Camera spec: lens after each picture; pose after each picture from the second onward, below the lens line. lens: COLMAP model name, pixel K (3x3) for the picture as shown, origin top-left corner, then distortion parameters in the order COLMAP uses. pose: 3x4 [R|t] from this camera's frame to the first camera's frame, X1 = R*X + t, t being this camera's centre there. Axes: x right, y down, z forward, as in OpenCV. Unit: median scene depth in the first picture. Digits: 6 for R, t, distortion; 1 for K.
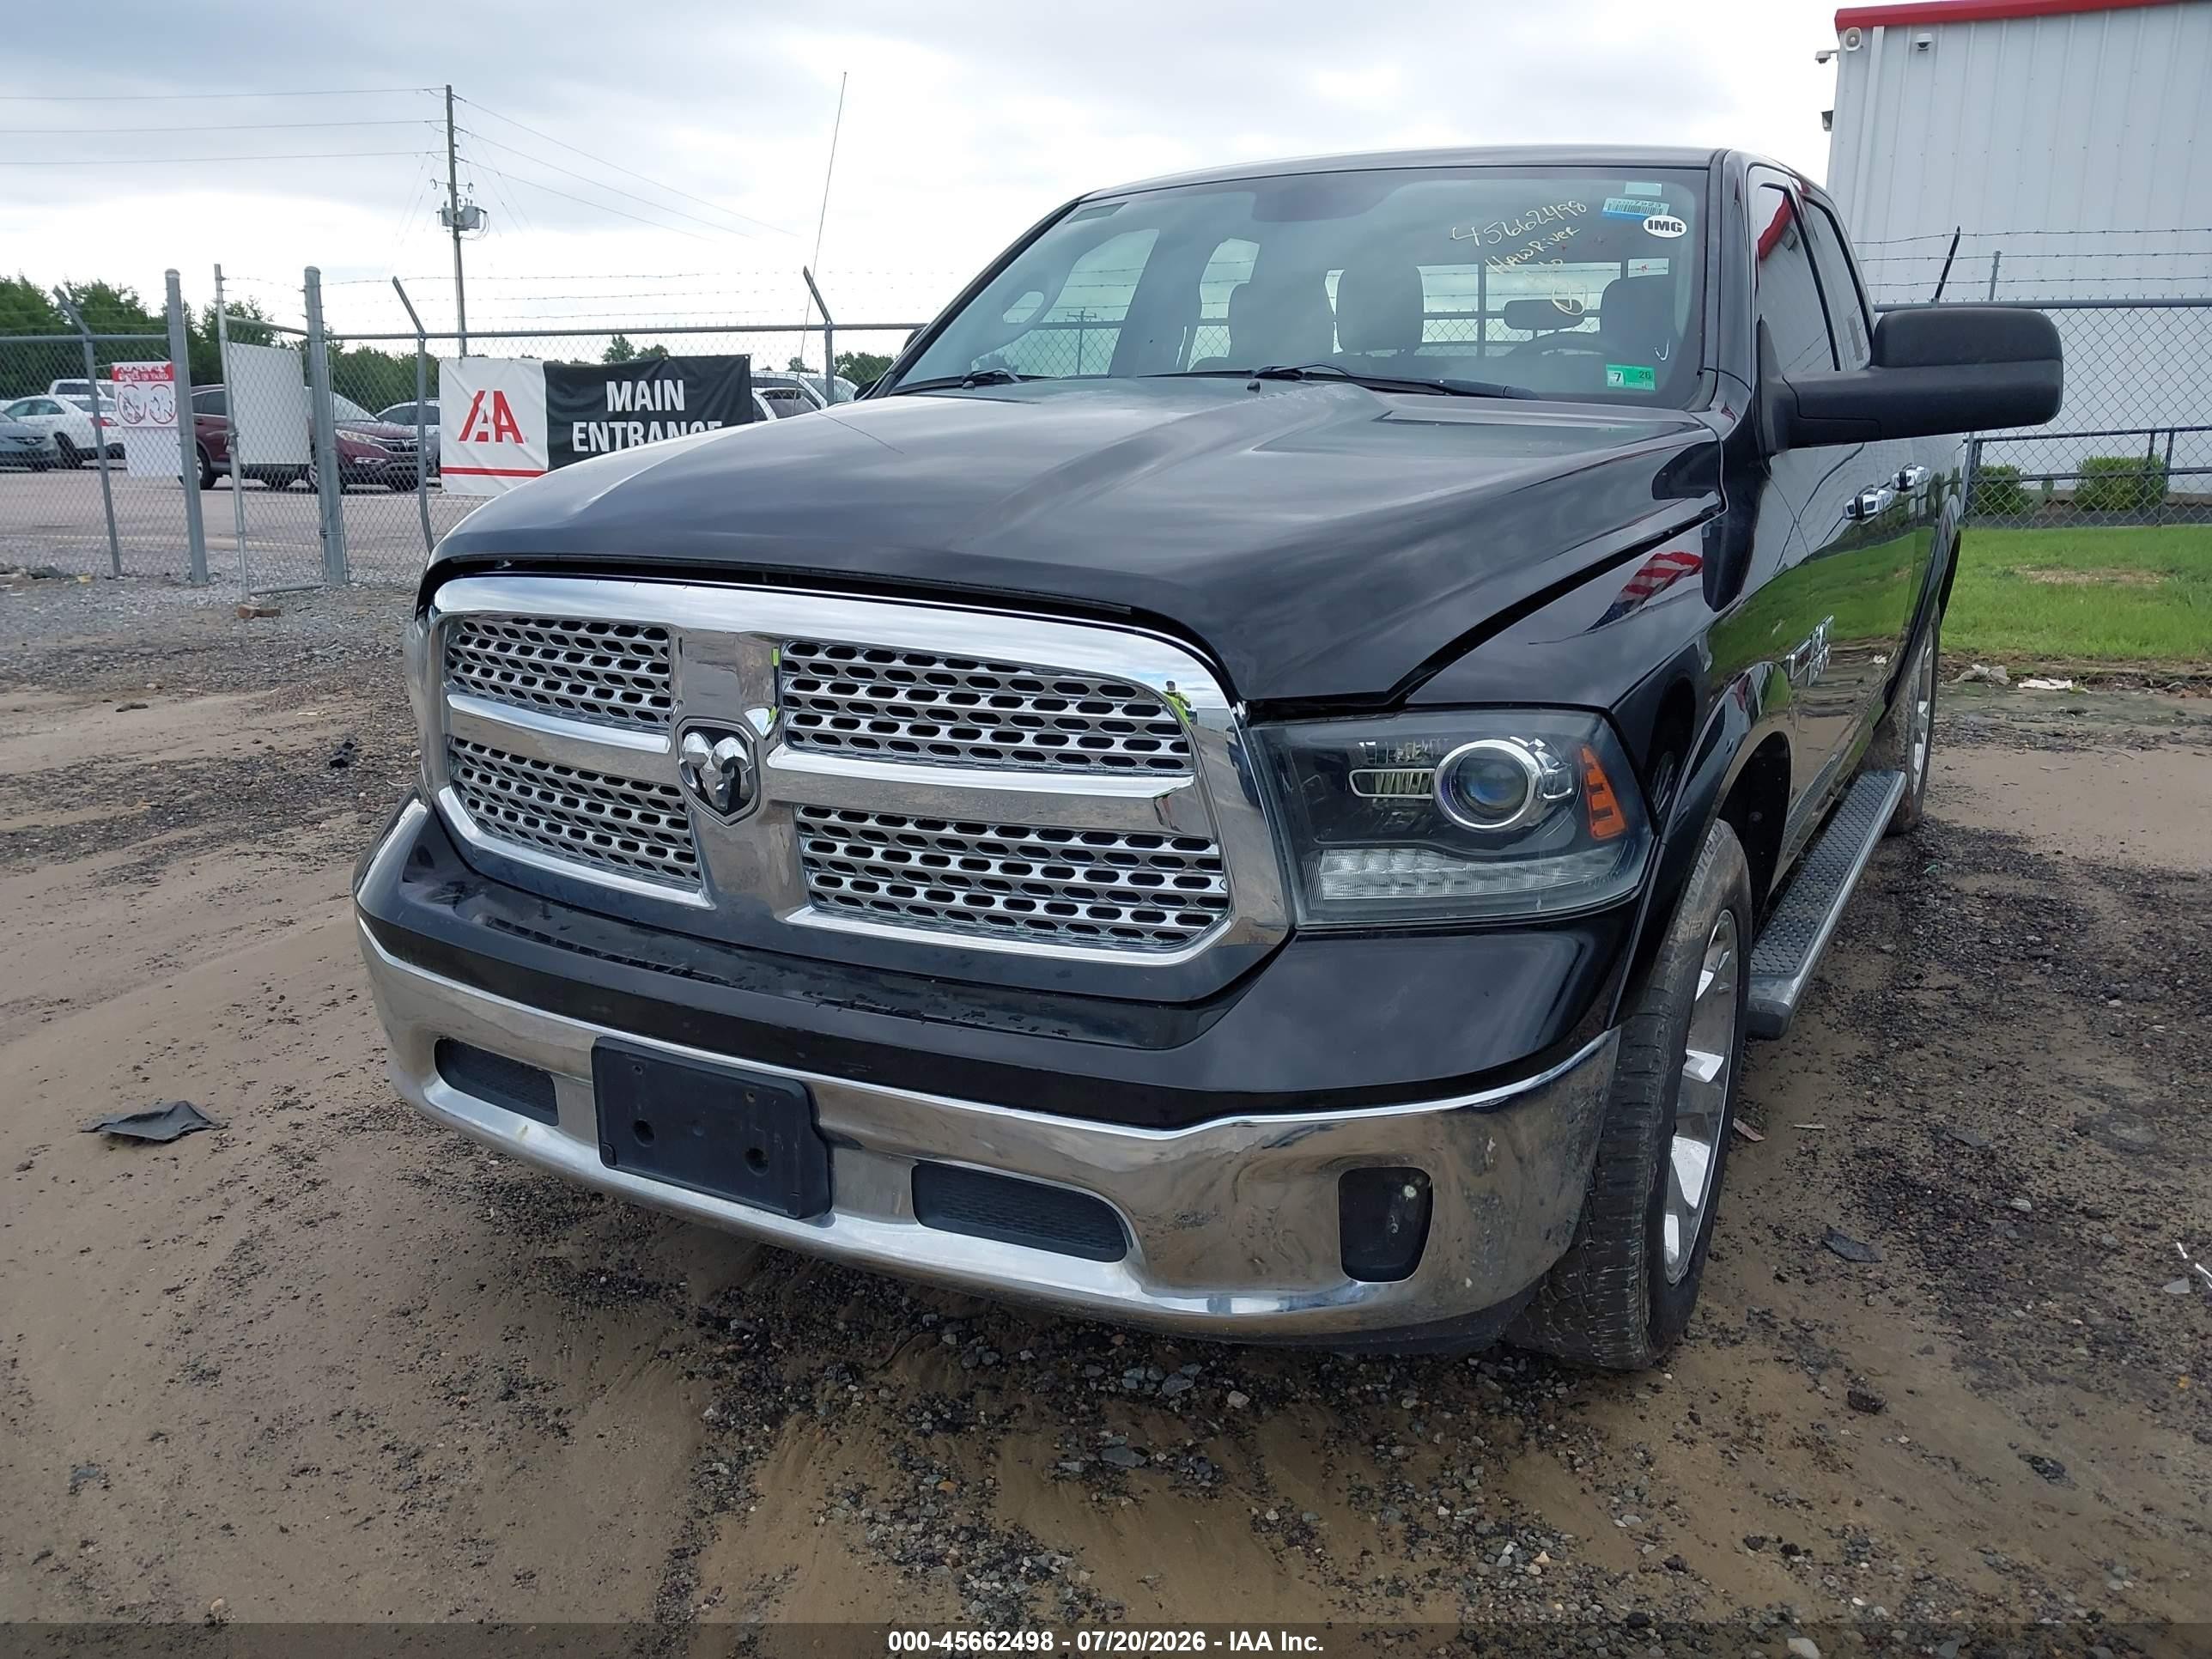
lens RADIAL K [[1744.2, 0, 1112.5], [0, 1744.2, 836.7], [0, 0, 1]] dist [0.002280, 0.005276]
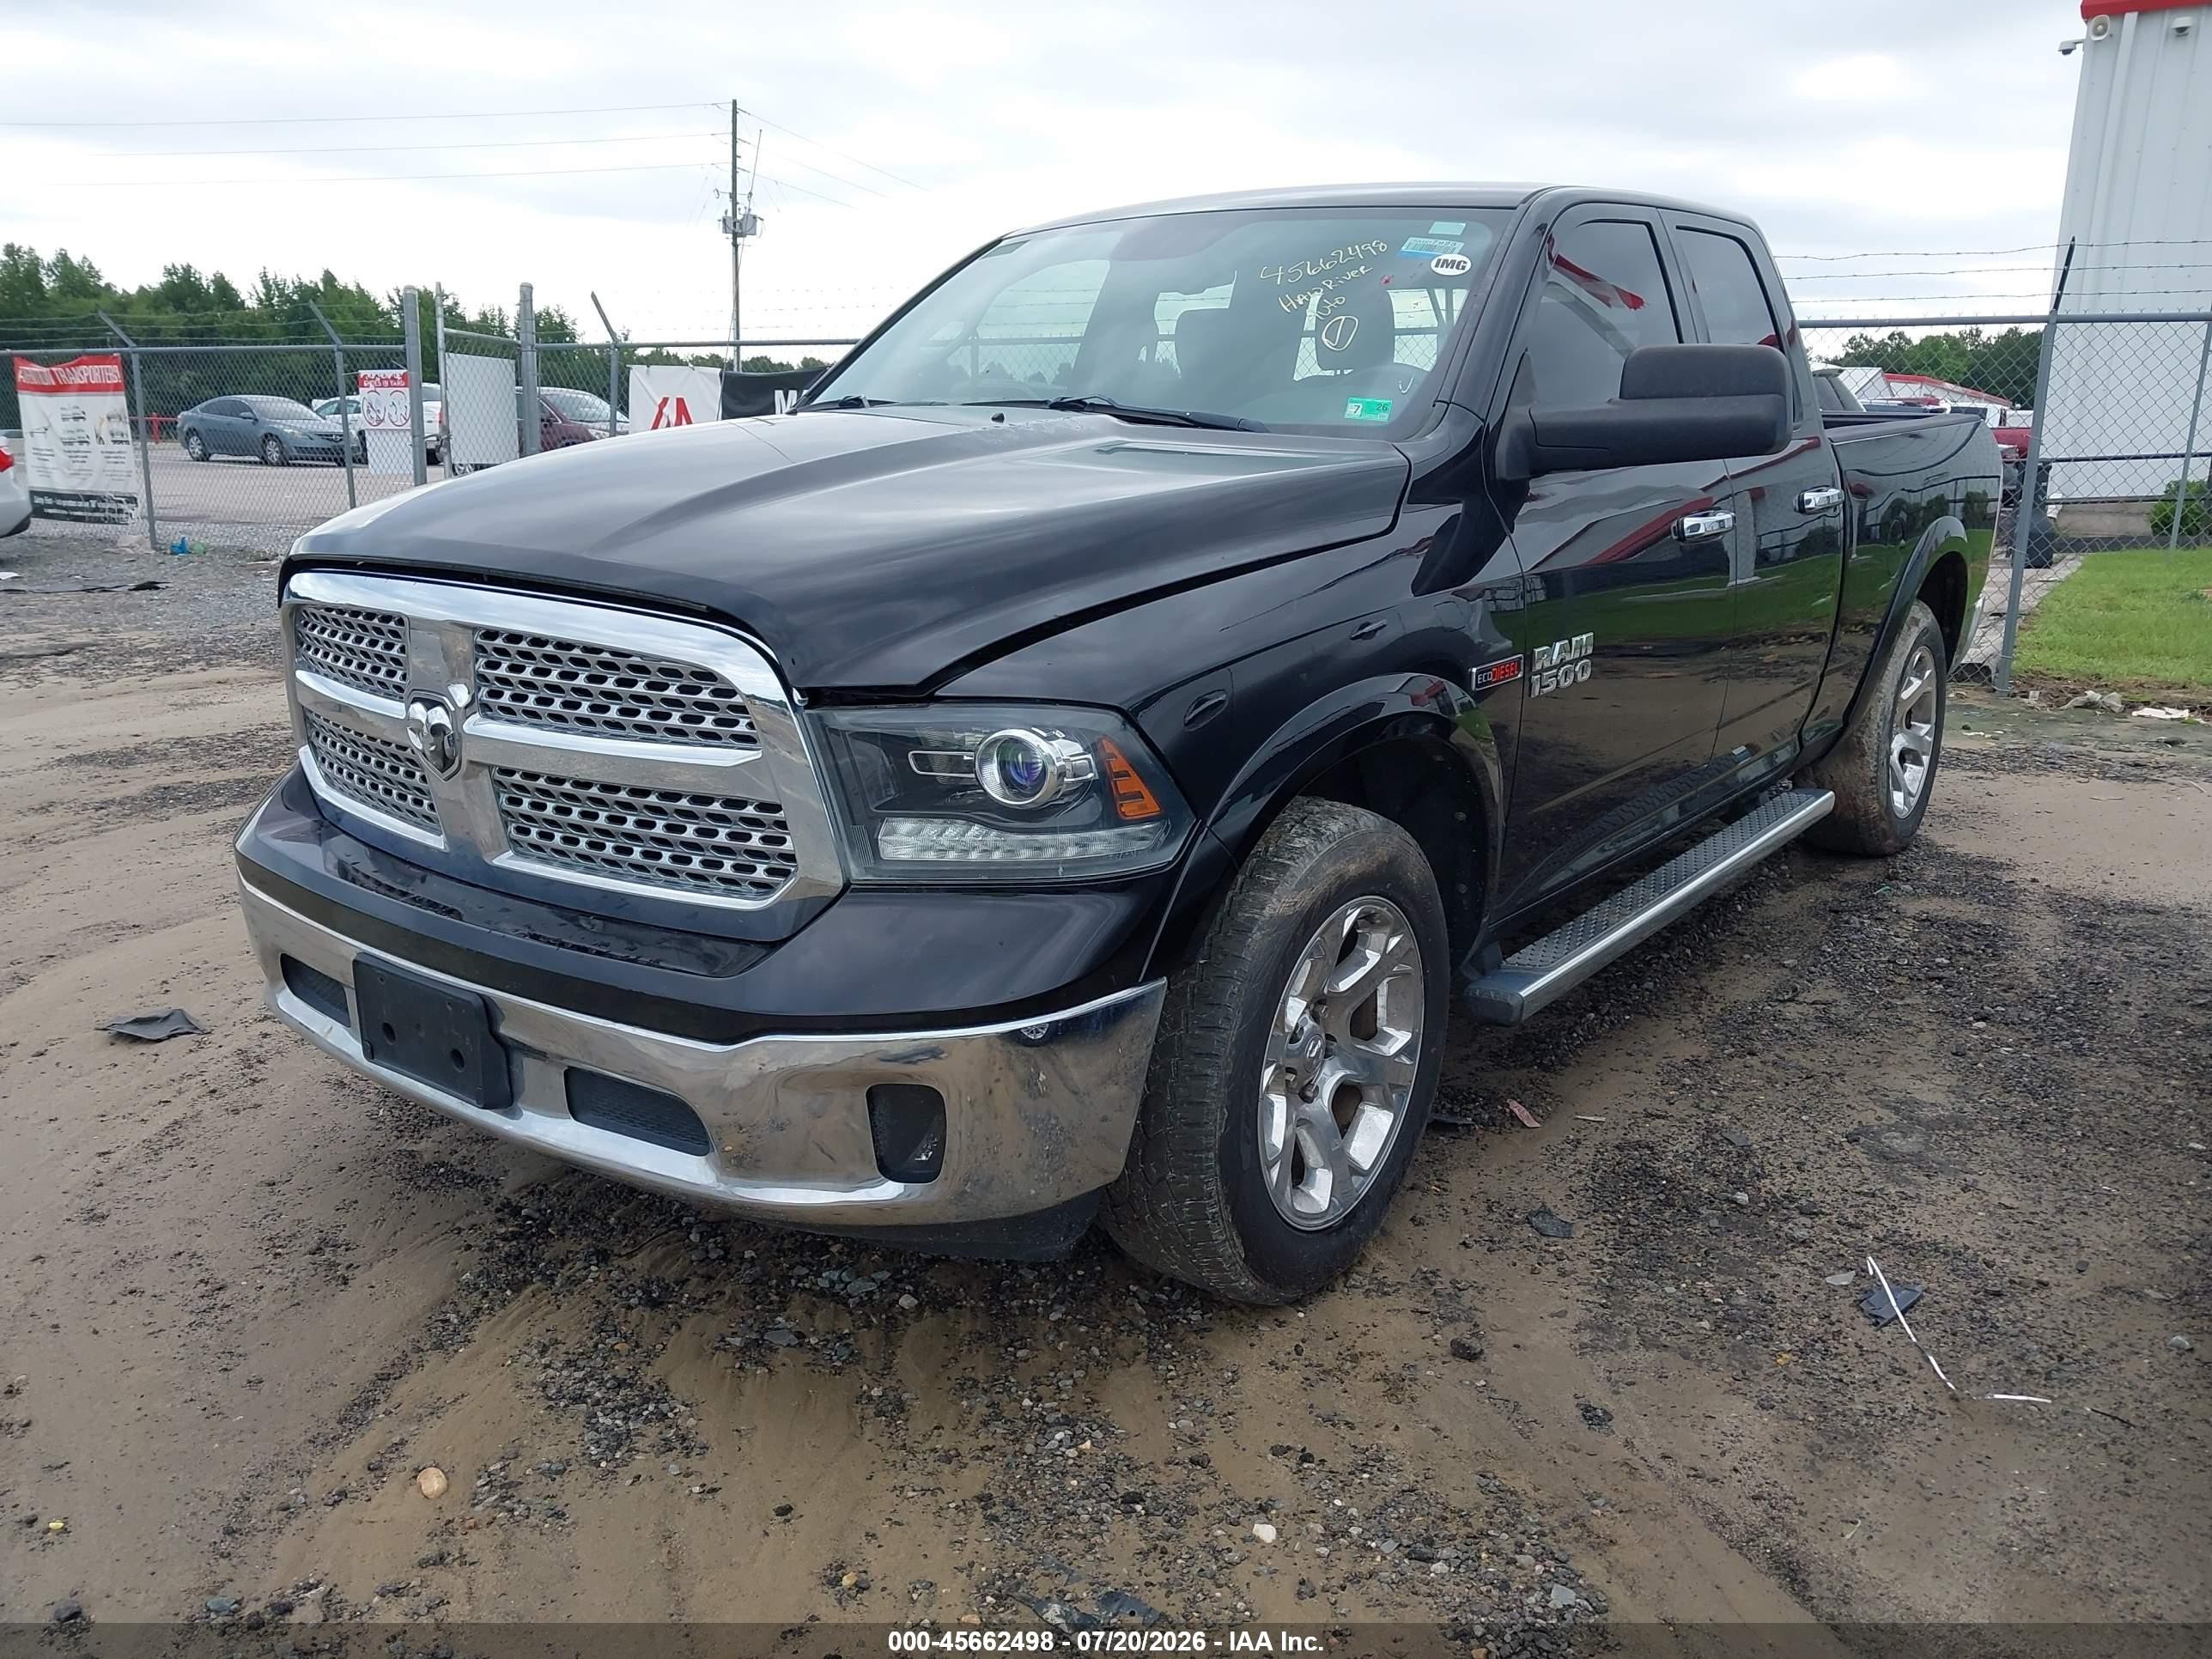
lens RADIAL K [[1755.2, 0, 1103.7], [0, 1755.2, 837.1], [0, 0, 1]] dist [0.005028, 0.000266]
pose [[0.988377, 0.040378, -0.146561, 0.366447], [-0.040741, 0.999170, 0.000526, 0.012309], [0.146460, 0.005452, 0.989202, -0.124958]]
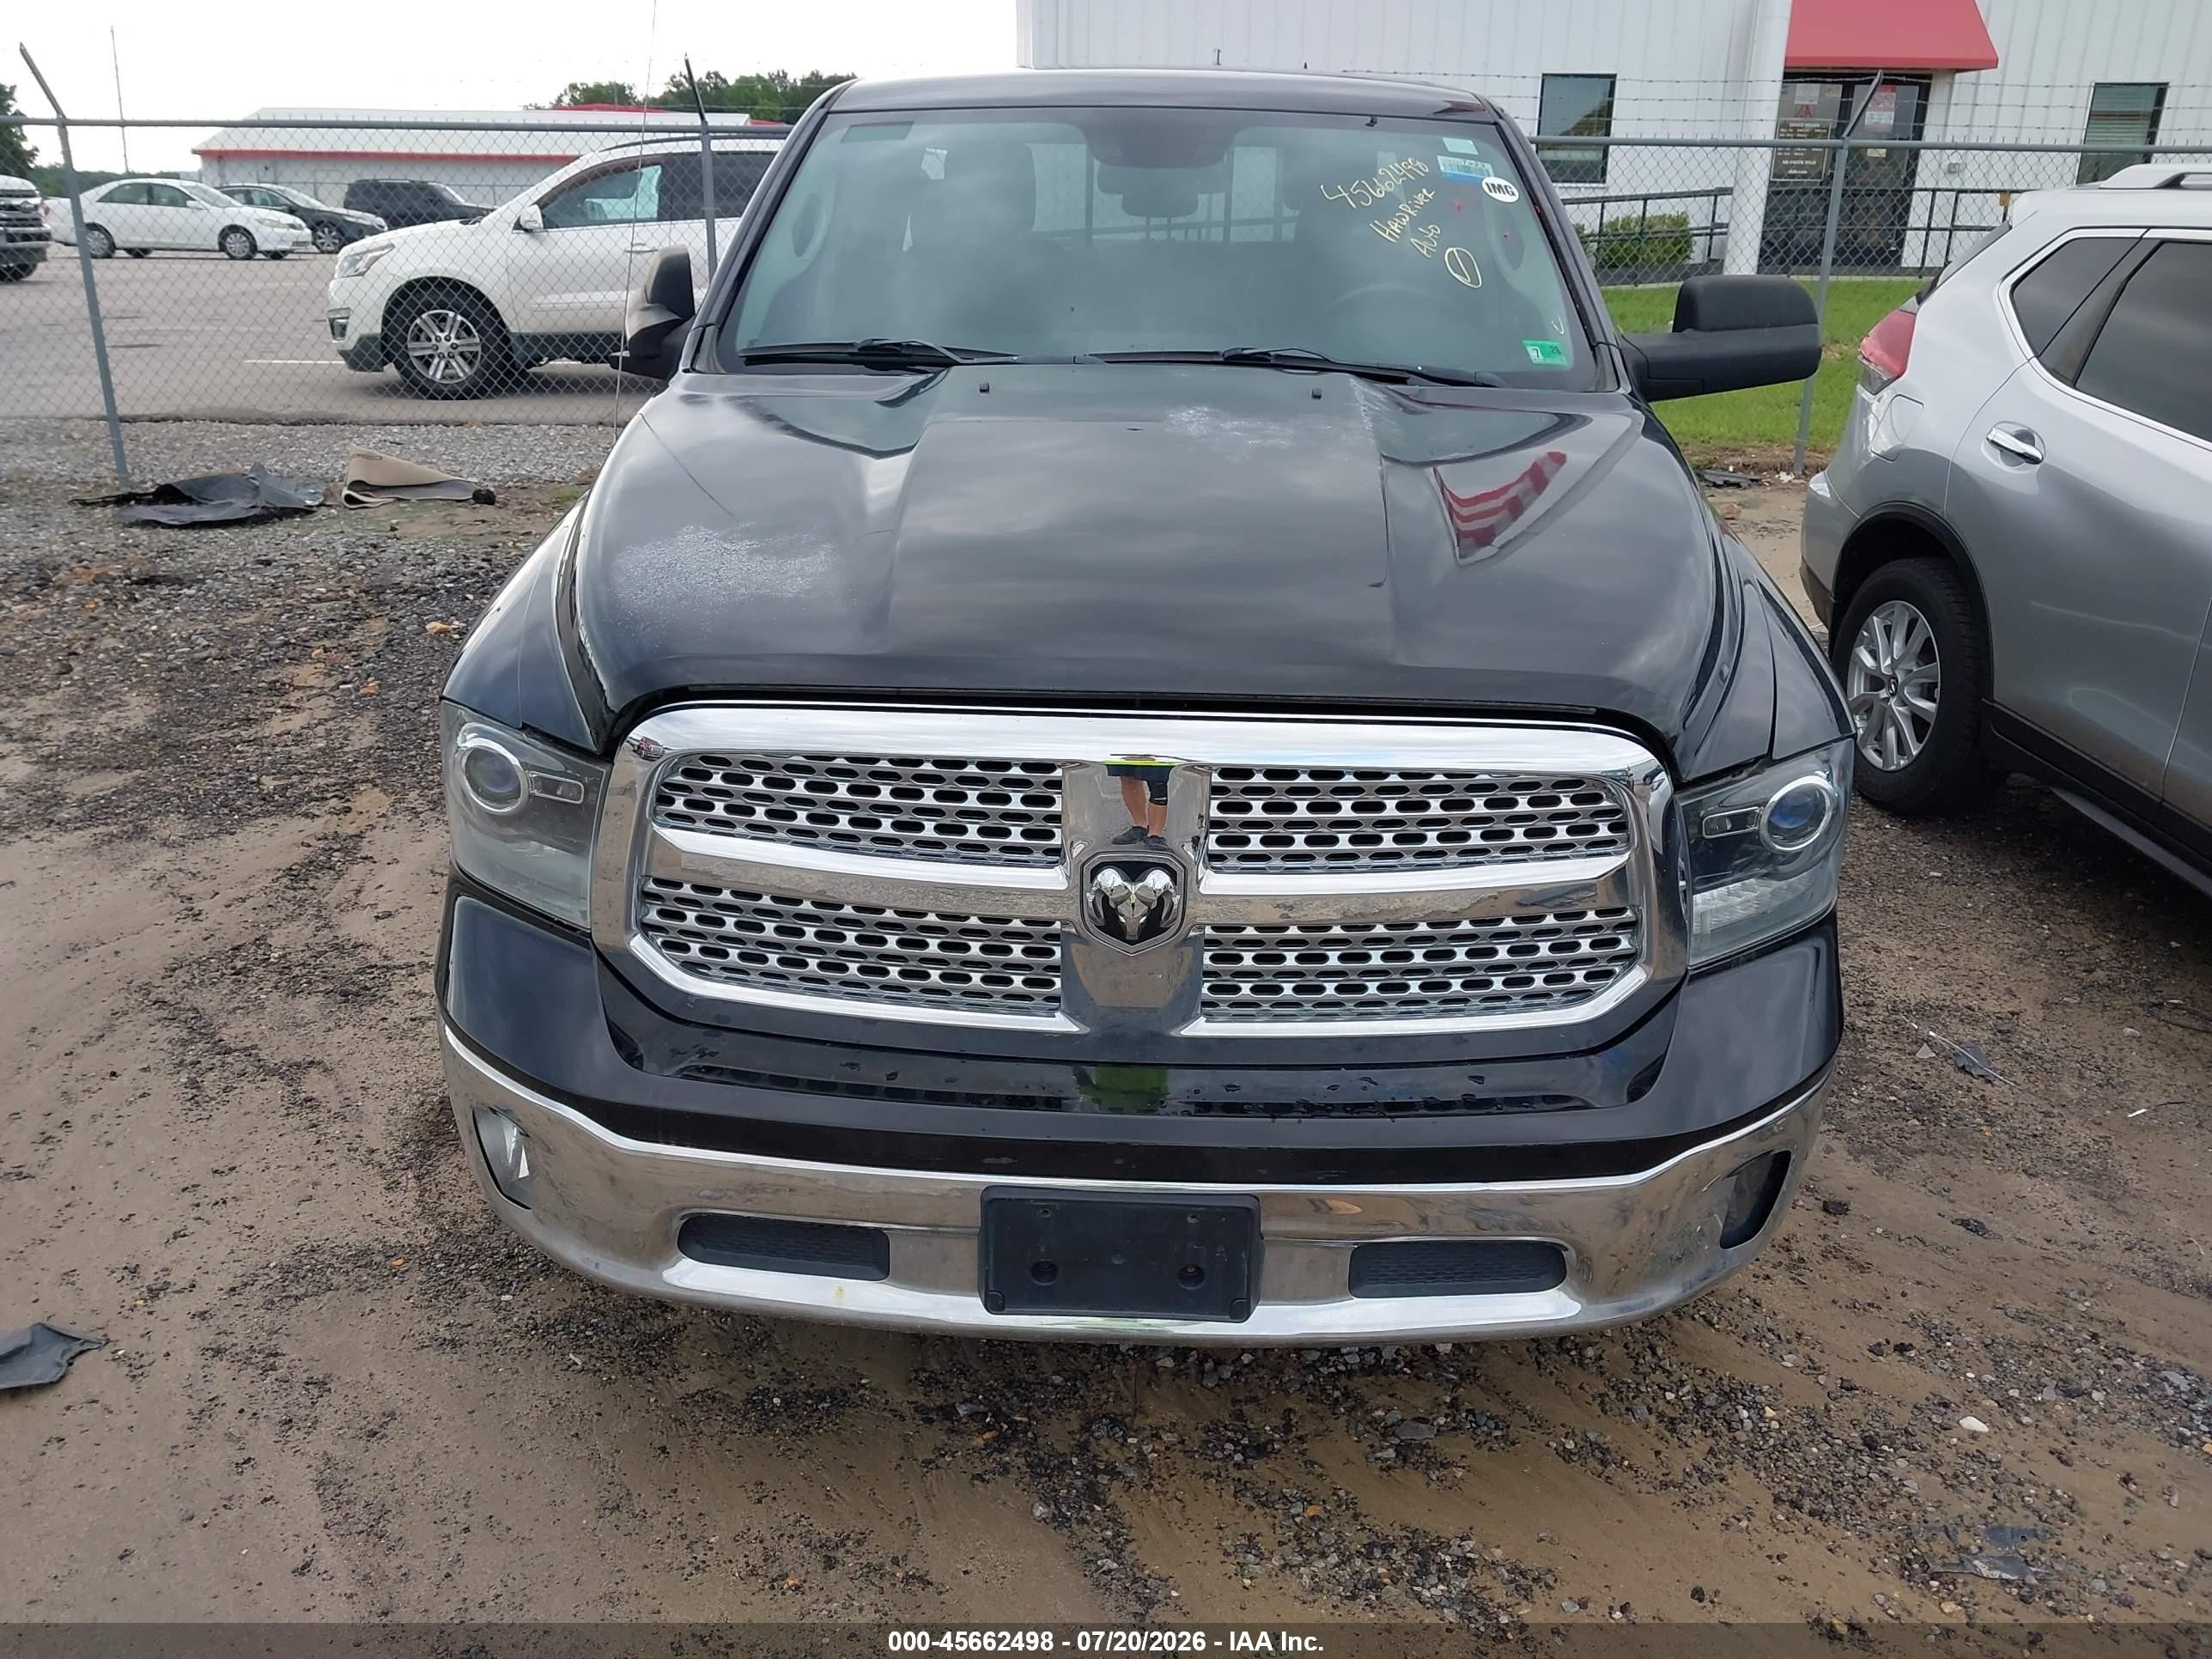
lens RADIAL K [[1751.0, 0, 1108.6], [0, 1751.0, 839.6], [0, 0, 1]] dist [-0.001425, 0.009214]
pose [[0.890359, -0.156899, 0.427368, -0.561966], [0.098602, 0.982913, 0.155434, -0.194378], [-0.444453, -0.096253, 0.890616, 0.137419]]
